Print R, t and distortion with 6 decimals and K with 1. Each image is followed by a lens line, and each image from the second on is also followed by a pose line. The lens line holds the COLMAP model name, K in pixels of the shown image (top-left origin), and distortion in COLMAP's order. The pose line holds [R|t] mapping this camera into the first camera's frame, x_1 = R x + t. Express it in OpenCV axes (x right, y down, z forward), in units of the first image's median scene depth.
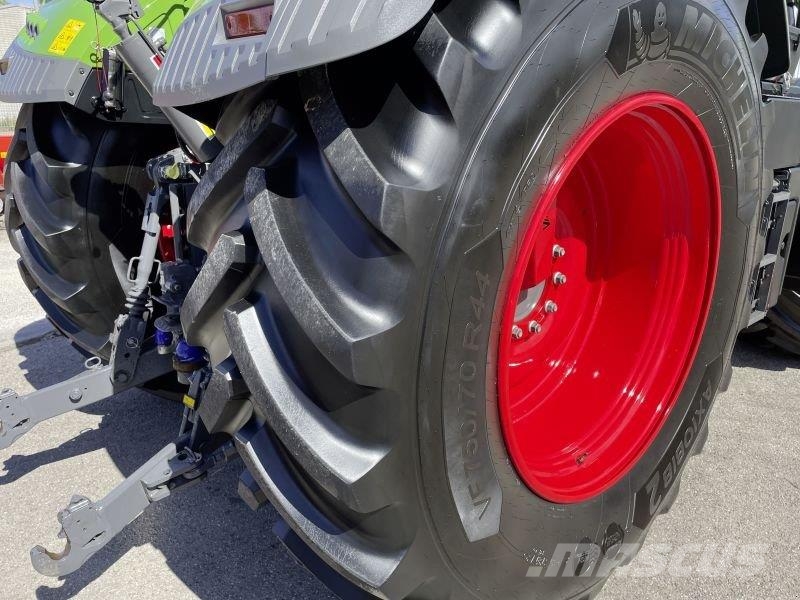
lens RADIAL K [[595.0, 0, 406.5], [0, 595.0, 298.8], [0, 0, 1]] dist [0.088196, -0.123744]
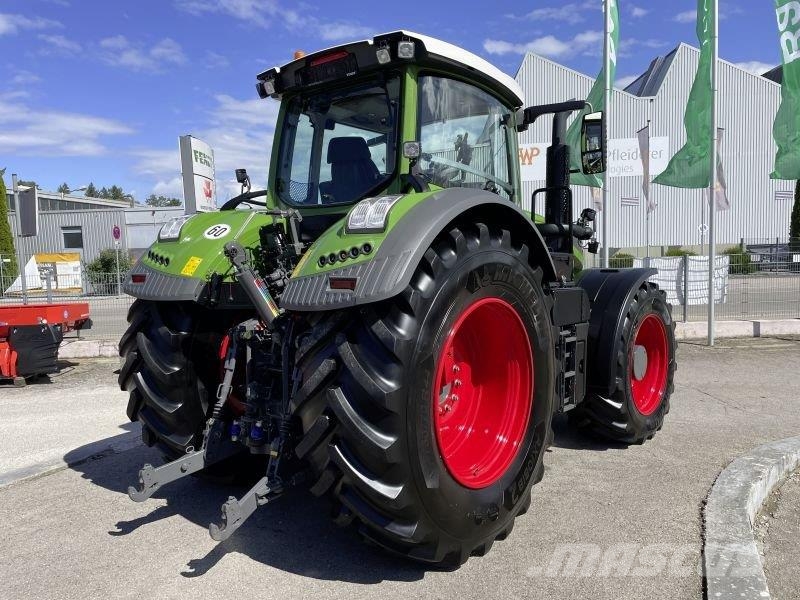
lens RADIAL K [[595.0, 0, 406.5], [0, 595.0, 298.8], [0, 0, 1]] dist [0.088196, -0.123744]
pose [[0.987259, -0.017792, 0.158127, -0.224504], [0.056600, 0.968004, -0.244466, 0.174517], [-0.148718, 0.250301, 0.956678, -0.952255]]
